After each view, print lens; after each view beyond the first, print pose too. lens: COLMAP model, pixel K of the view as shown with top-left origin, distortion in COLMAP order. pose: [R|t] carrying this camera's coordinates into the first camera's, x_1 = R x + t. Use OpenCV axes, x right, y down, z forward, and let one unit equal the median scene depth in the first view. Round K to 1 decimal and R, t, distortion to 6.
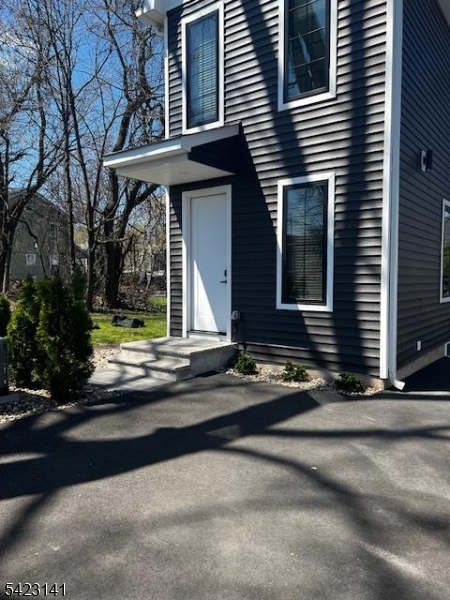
lens RADIAL K [[447.5, 0, 225.0], [0, 447.5, 300.0], [0, 0, 1]] dist [0.056846, -0.065713]
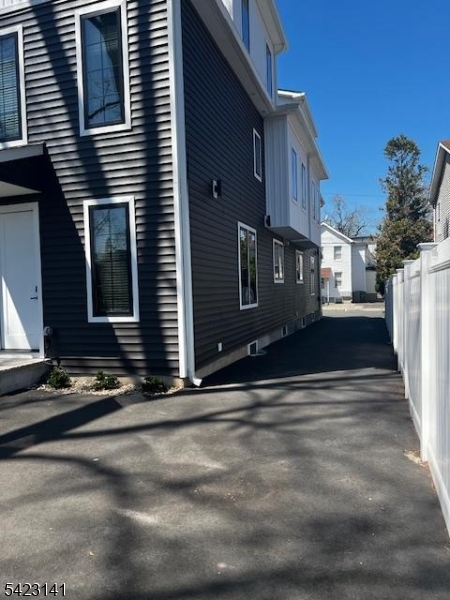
lens RADIAL K [[447.5, 0, 225.0], [0, 447.5, 300.0], [0, 0, 1]] dist [0.056846, -0.065713]
pose [[0.944449, -0.038775, 0.326363, 0.083514], [0.048578, 0.998578, -0.021937, 0.006860], [-0.325049, 0.036573, 0.944990, -0.107135]]
